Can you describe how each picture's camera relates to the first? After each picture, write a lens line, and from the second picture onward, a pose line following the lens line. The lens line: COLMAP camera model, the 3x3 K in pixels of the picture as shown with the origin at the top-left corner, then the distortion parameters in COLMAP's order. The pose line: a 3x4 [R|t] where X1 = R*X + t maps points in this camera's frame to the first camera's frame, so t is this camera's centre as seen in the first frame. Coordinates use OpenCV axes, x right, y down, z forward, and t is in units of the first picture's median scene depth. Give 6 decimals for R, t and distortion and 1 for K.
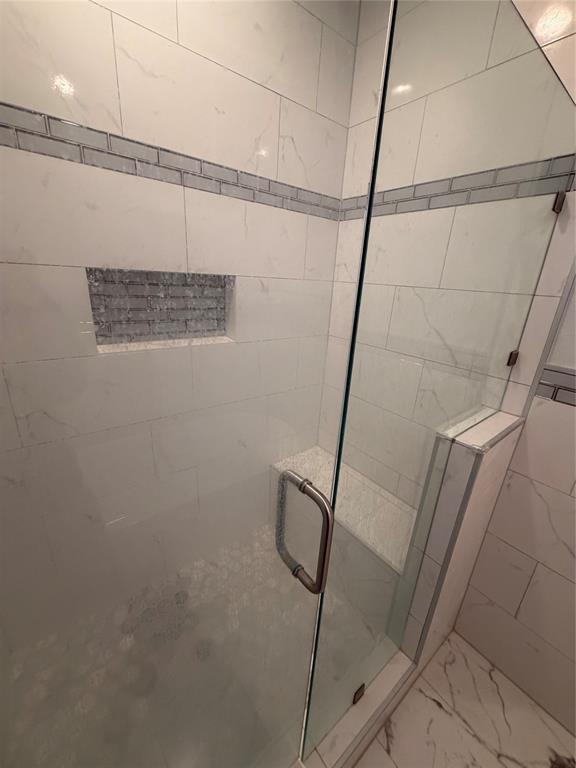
lens RADIAL K [[306.1, 0, 289.6], [0, 306.1, 382.5], [0, 0, 1]] dist [-0.002133, 0.000430]
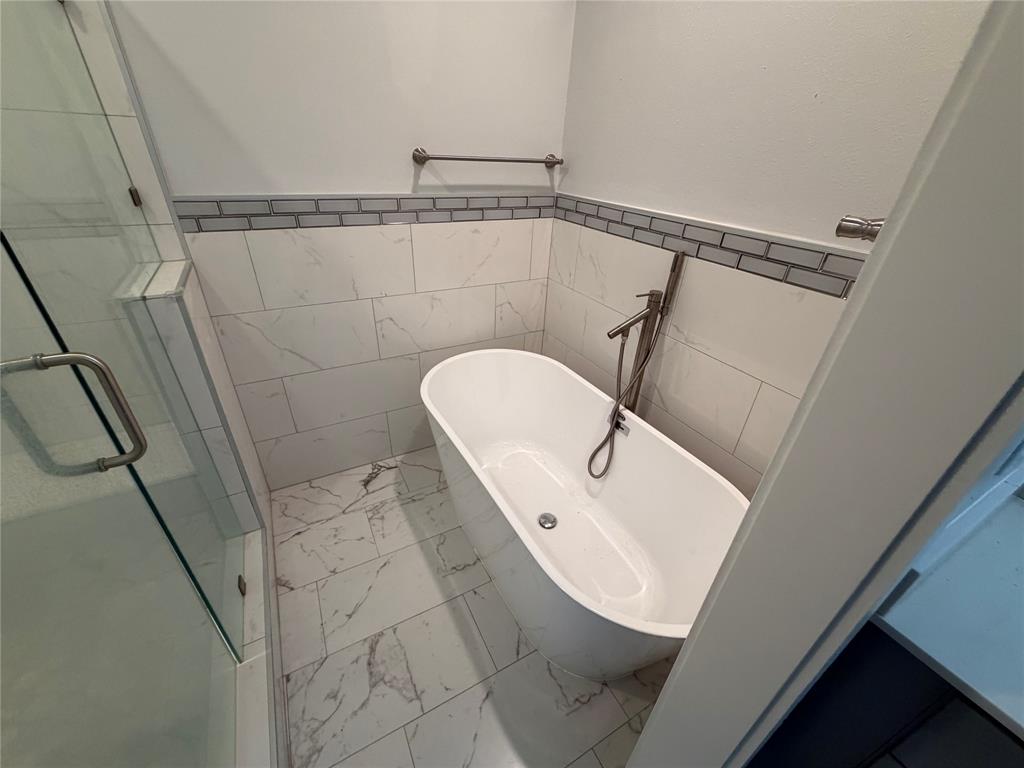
lens RADIAL K [[408.2, 0, 509.0], [0, 408.2, 385.1], [0, 0, 1]] dist [-0.002133, 0.000430]
pose [[0.165619, -0.543201, 0.823106, -0.320576], [0.285566, 0.825290, 0.487184, 0.095050], [-0.943940, 0.154364, 0.291803, -0.252592]]
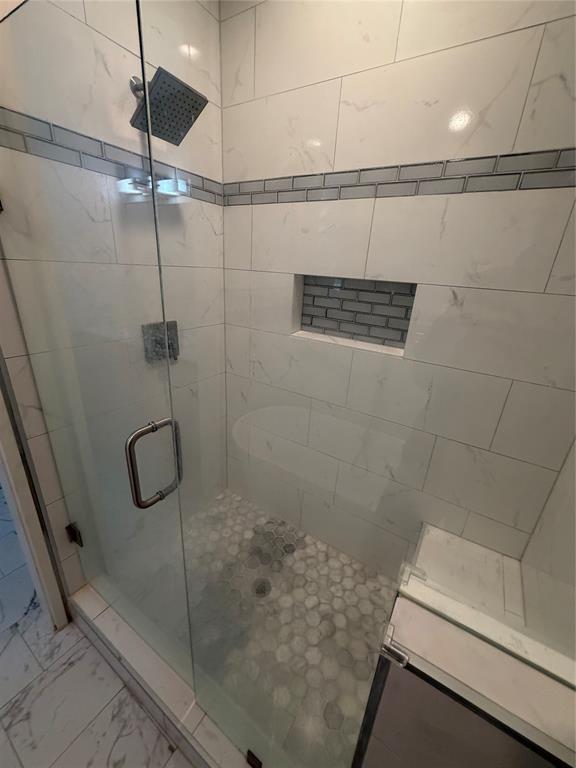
lens RADIAL K [[306.1, 0, 292.9], [0, 306.1, 384.2], [0, 0, 1]] dist [-0.002133, 0.000430]
pose [[0.341230, 0.297760, -0.891572, 0.806181], [-0.347143, 0.921368, 0.174850, -0.155221], [0.873529, 0.249839, 0.417764, 0.548394]]
